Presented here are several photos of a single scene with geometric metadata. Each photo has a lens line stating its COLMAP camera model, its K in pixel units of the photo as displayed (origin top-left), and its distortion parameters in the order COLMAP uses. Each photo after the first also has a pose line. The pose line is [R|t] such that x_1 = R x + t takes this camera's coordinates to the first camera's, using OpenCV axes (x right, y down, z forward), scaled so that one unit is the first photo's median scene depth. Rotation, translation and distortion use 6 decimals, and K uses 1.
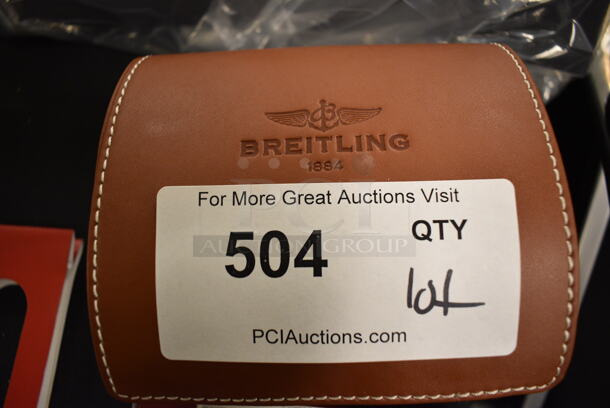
lens RADIAL K [[469.5, 0, 305.0], [0, 469.5, 204.0], [0, 0, 1]] dist [-0.134856, 0.008710]
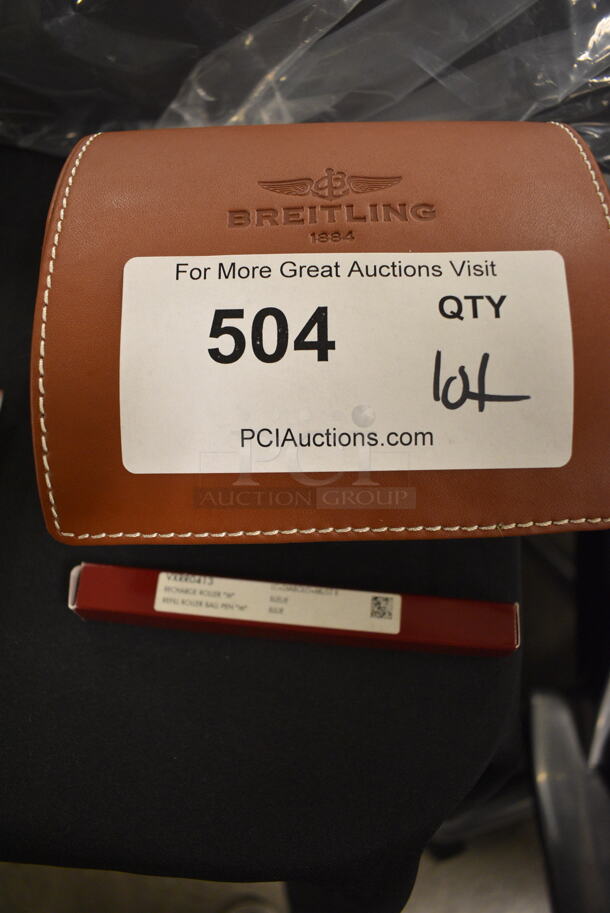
lens RADIAL K [[702.8, 0, 305.0], [0, 702.8, 456.5], [0, 0, 1]] dist [-0.134856, 0.008710]
pose [[0.999829, 0.009785, 0.015710, -0.020761], [-0.009607, 0.999889, -0.011361, 0.327398], [-0.015819, 0.011208, 0.999812, -0.205526]]
